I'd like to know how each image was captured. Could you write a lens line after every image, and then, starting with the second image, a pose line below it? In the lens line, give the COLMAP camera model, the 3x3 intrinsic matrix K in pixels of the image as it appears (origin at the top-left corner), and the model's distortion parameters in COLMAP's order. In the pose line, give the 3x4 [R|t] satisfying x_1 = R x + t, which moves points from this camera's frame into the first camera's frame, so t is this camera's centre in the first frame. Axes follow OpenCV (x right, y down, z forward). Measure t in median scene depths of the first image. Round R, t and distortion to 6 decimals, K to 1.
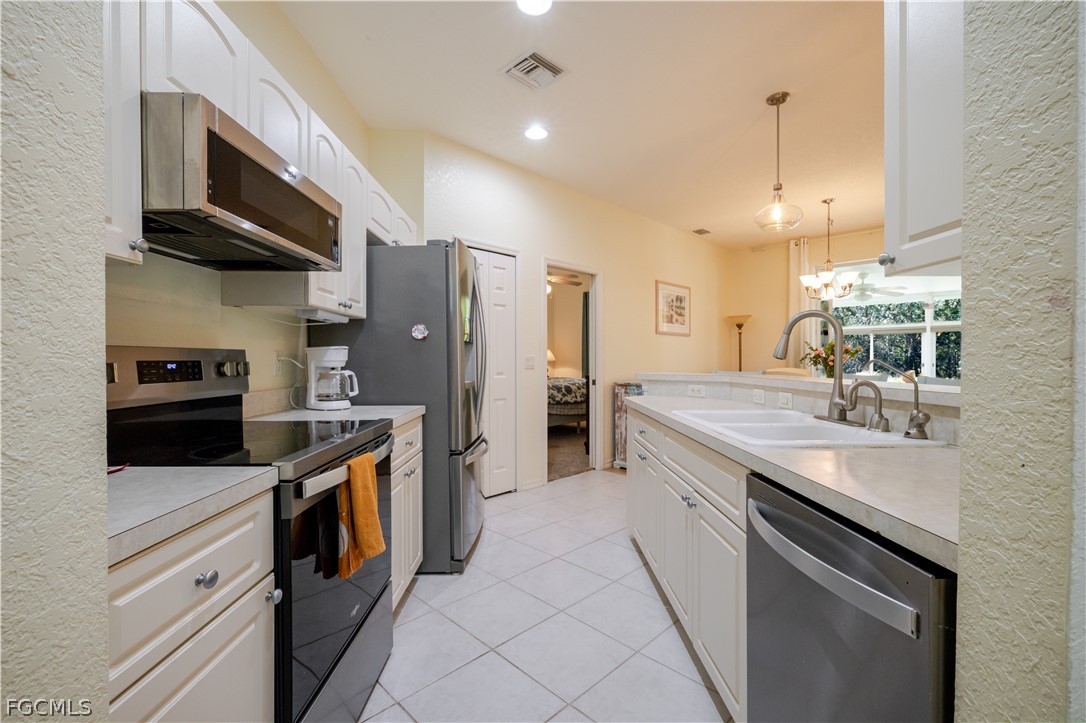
lens RADIAL K [[469.2, 0, 537.8], [0, 469.2, 364.6], [0, 0, 1]] dist [-0.002179, 0.000723]
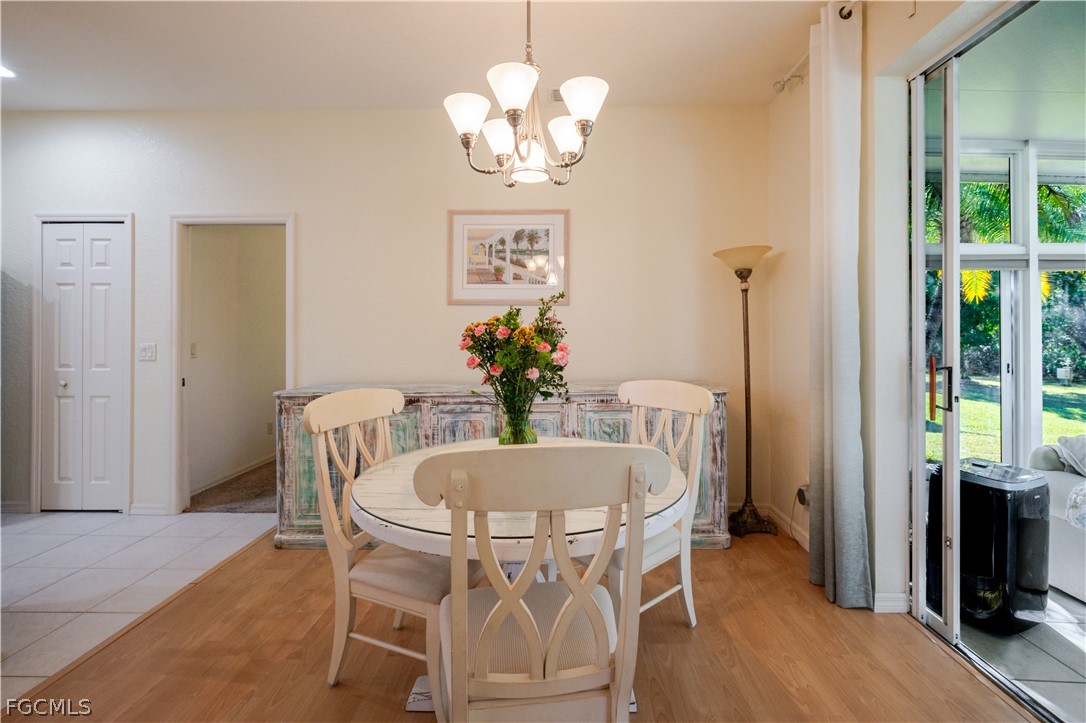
lens RADIAL K [[479.3, 0, 537.6], [0, 479.3, 329.4], [0, 0, 1]] dist [-0.002863, 0.000568]
pose [[0.694317, -0.003347, -0.719662, 1.081459], [-0.009247, 0.999865, -0.013572, -0.041403], [0.719610, 0.016079, 0.694192, 0.977078]]
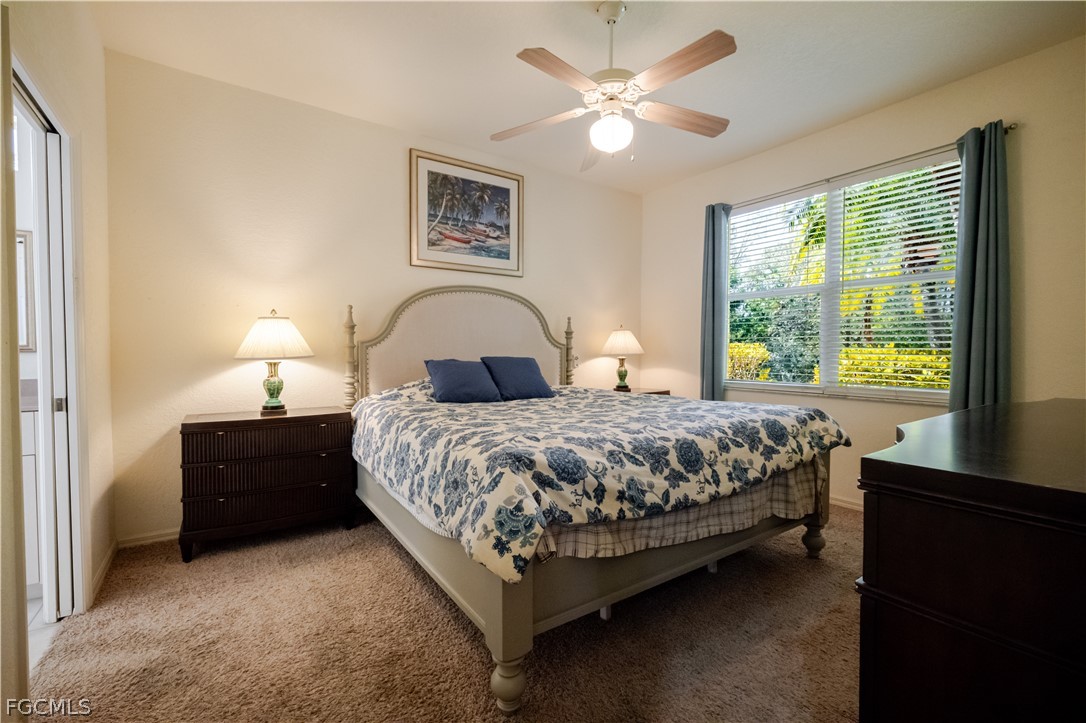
lens RADIAL K [[461.0, 0, 542.2], [0, 461.0, 364.5], [0, 0, 1]] dist [-0.008489, -0.000087]
pose [[0.983915, 0.011953, -0.178238, 0.043882], [-0.008583, 0.999770, 0.019666, -0.013297], [0.178432, -0.017819, 0.983791, 1.219575]]
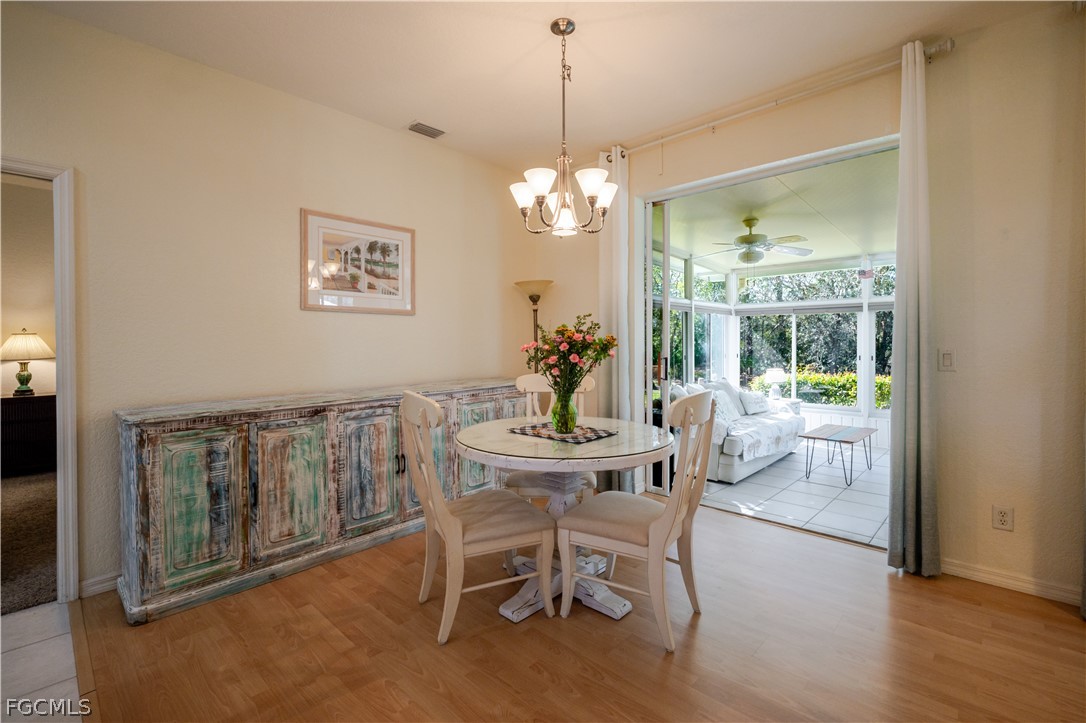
lens RADIAL K [[486.1, 0, 532.0], [0, 486.1, 345.6], [0, 0, 1]] dist [-0.003758, -0.000270]
pose [[0.999825, 0.000348, 0.018690, 0.728688], [-0.000248, 0.999986, -0.005361, -0.032104], [-0.018692, 0.005356, 0.999811, 0.645379]]
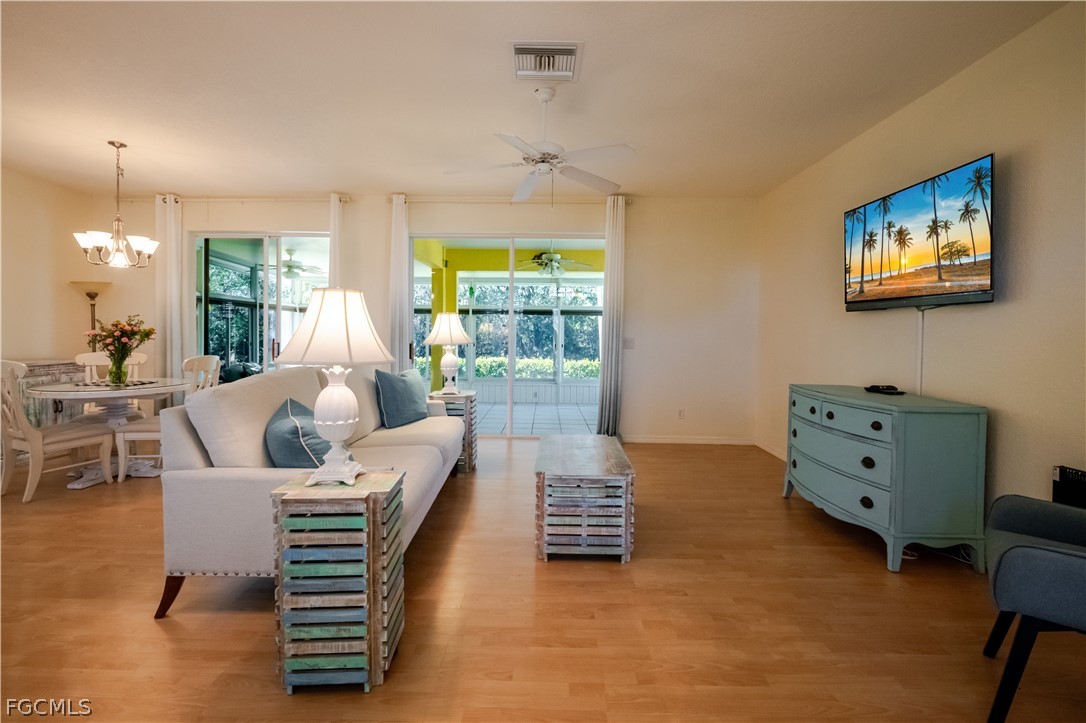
lens RADIAL K [[476.9, 0, 537.4], [0, 476.9, 341.1], [0, 0, 1]] dist [-0.001042, 0.000415]
pose [[0.708494, -0.000828, 0.705716, 0.696098], [-0.003396, 0.999984, 0.004583, -0.025404], [-0.705708, -0.005643, 0.708480, -0.100091]]
